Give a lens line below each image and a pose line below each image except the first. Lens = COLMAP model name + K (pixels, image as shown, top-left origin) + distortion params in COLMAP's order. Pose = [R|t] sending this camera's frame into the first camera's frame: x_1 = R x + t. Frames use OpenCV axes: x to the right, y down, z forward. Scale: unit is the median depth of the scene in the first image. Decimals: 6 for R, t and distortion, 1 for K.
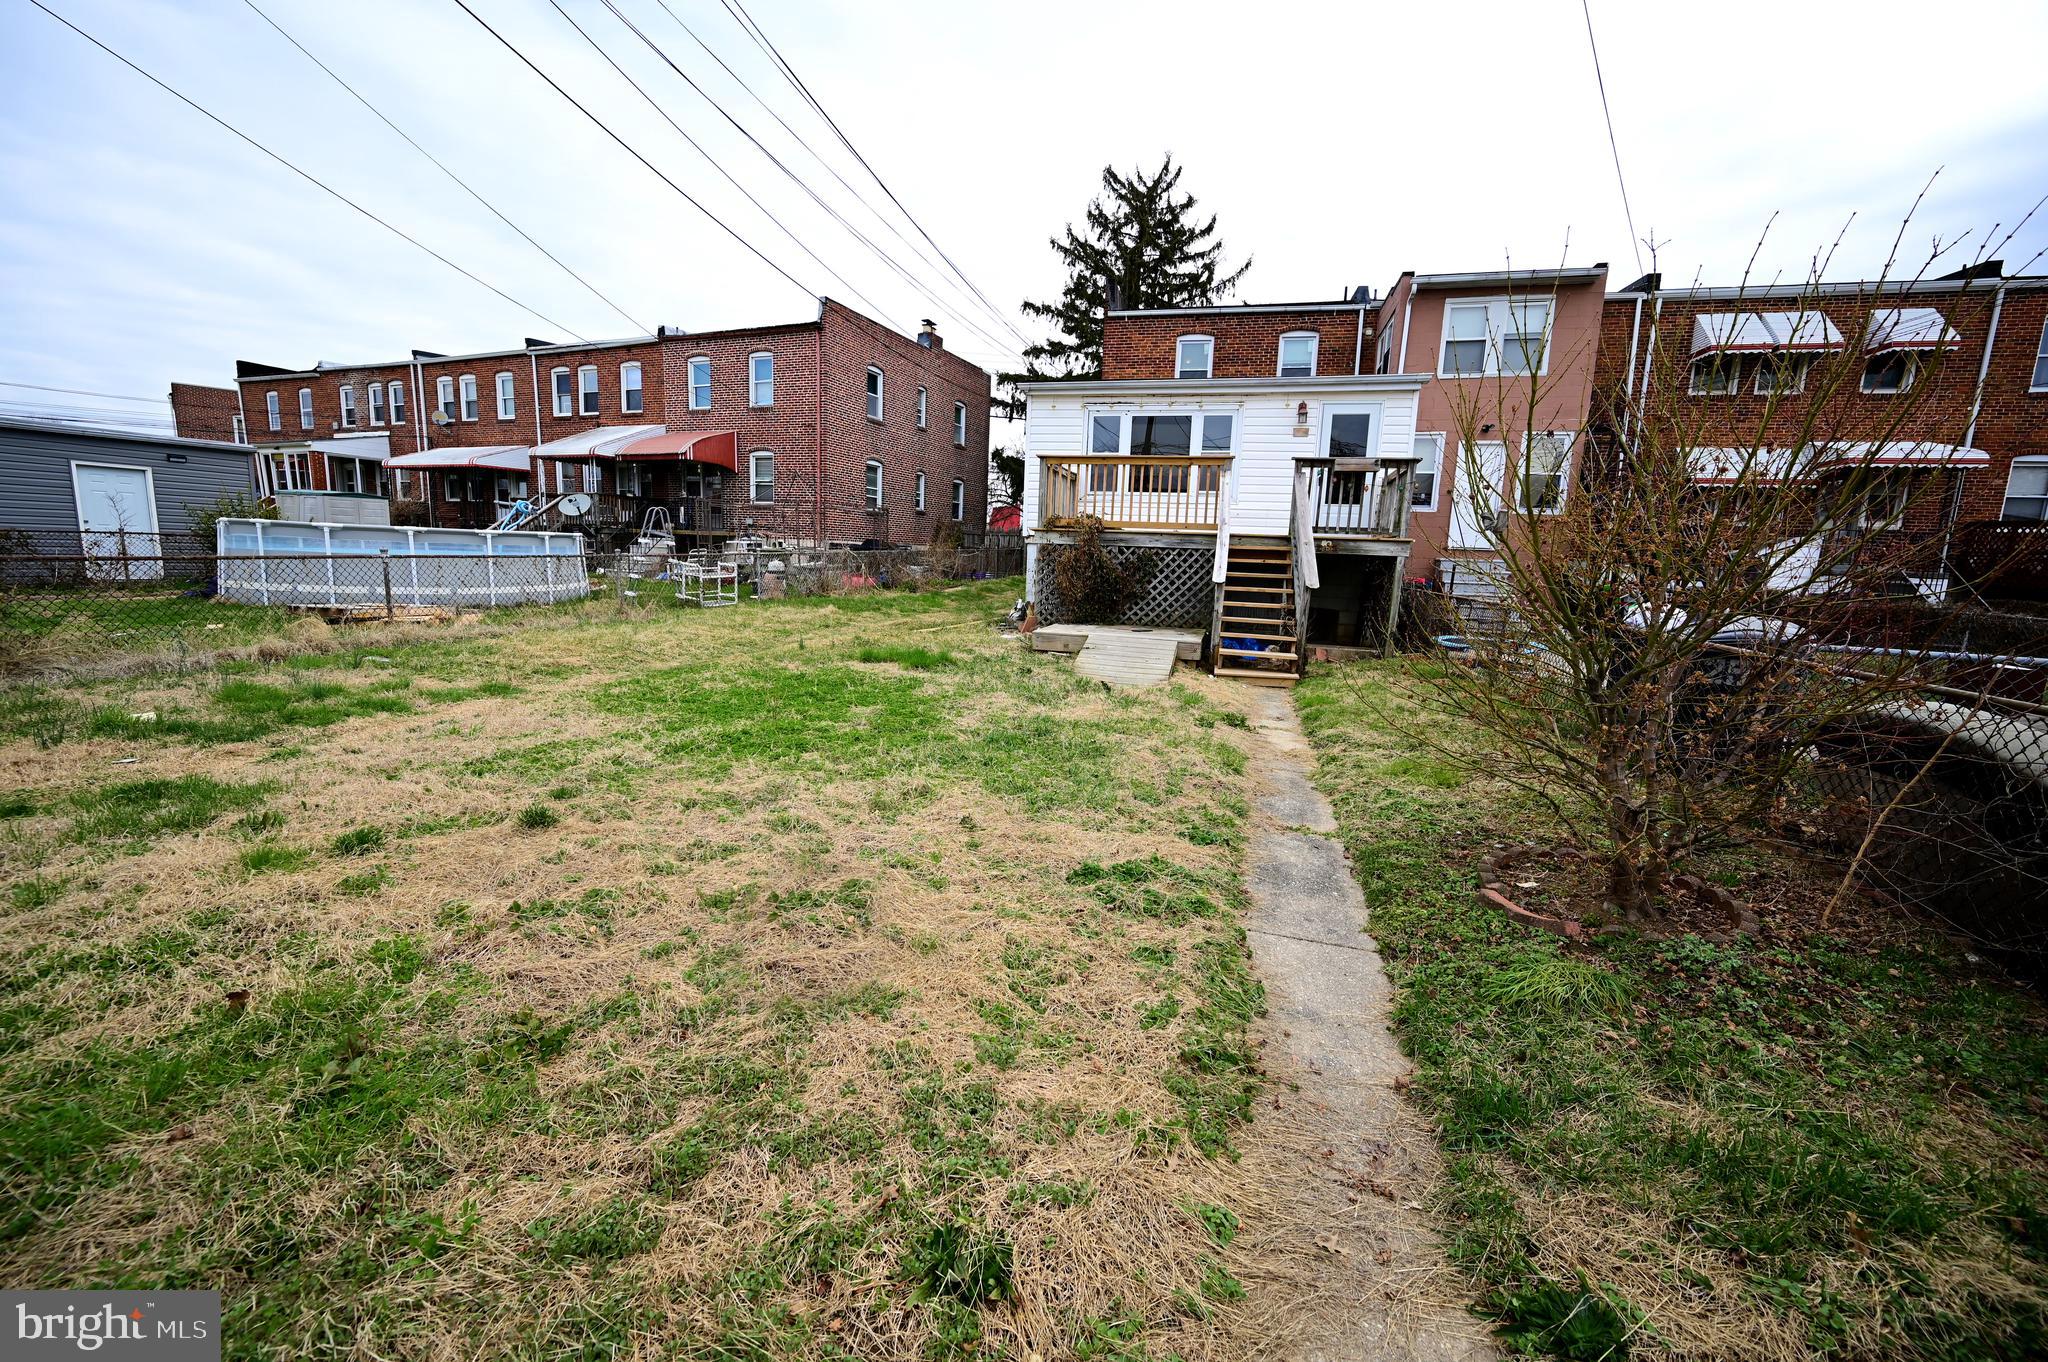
lens RADIAL K [[796.3, 0, 1026.1], [0, 796.3, 683.3], [0, 0, 1]] dist [-0.002422, -0.000009]
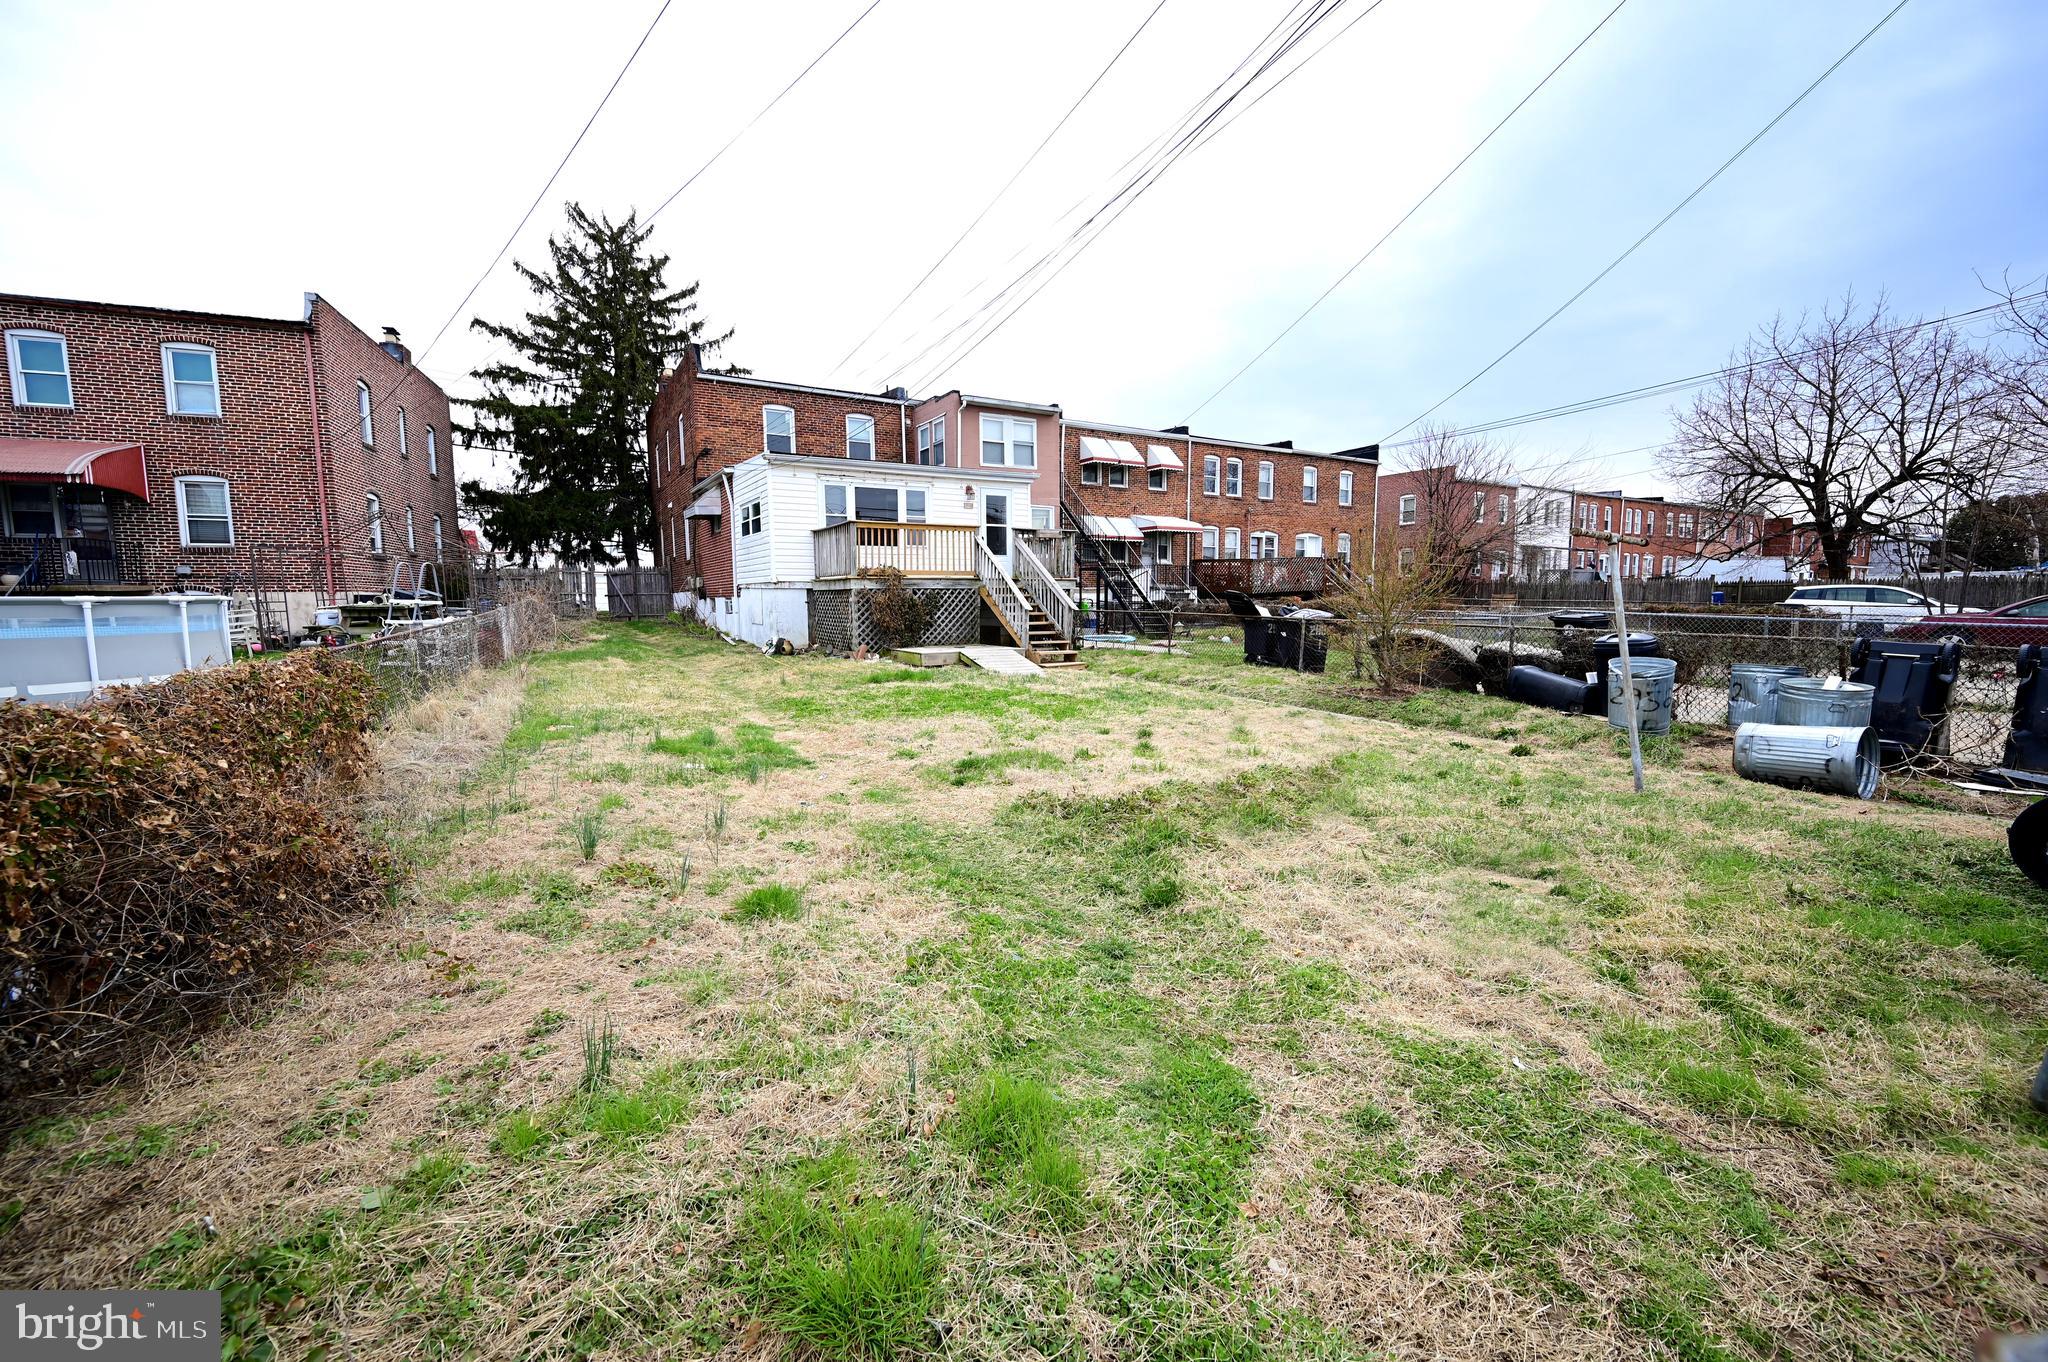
lens RADIAL K [[796.3, 0, 1023.3], [0, 796.3, 679.8], [0, 0, 1]] dist [-0.002422, -0.000009]
pose [[0.705669, -0.114906, 0.699162, -0.344287], [0.143839, 0.989448, 0.017437, -0.007028], [-0.693788, 0.088262, 0.714751, -0.042402]]
